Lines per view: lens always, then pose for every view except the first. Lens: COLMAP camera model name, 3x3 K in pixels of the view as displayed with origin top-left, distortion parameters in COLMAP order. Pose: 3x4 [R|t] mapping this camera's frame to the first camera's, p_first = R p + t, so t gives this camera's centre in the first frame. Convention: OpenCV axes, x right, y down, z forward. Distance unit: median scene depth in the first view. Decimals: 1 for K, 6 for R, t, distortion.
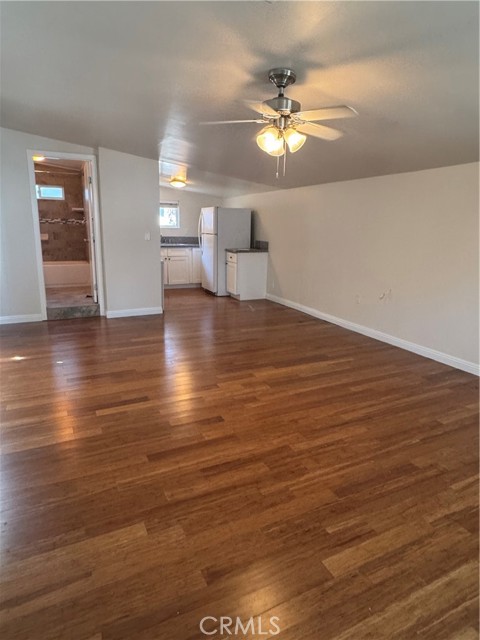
lens RADIAL K [[393.0, 0, 237.4], [0, 393.0, 323.1], [0, 0, 1]] dist [0.000251, 0.000319]
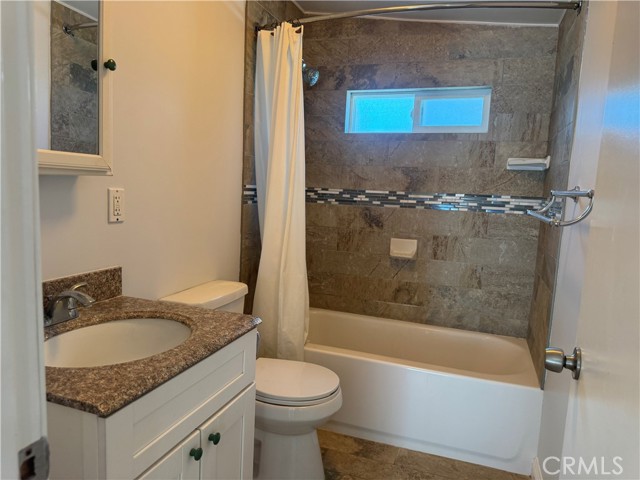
lens RADIAL K [[451.8, 0, 317.8], [0, 451.8, 240.0], [0, 0, 1]] dist [0.008929, 0.000411]
pose [[0.676393, 0.103456, -0.729239, -0.548920], [-0.206523, 0.977008, -0.052950, -0.387607], [0.706995, 0.186419, 0.682207, 1.408866]]
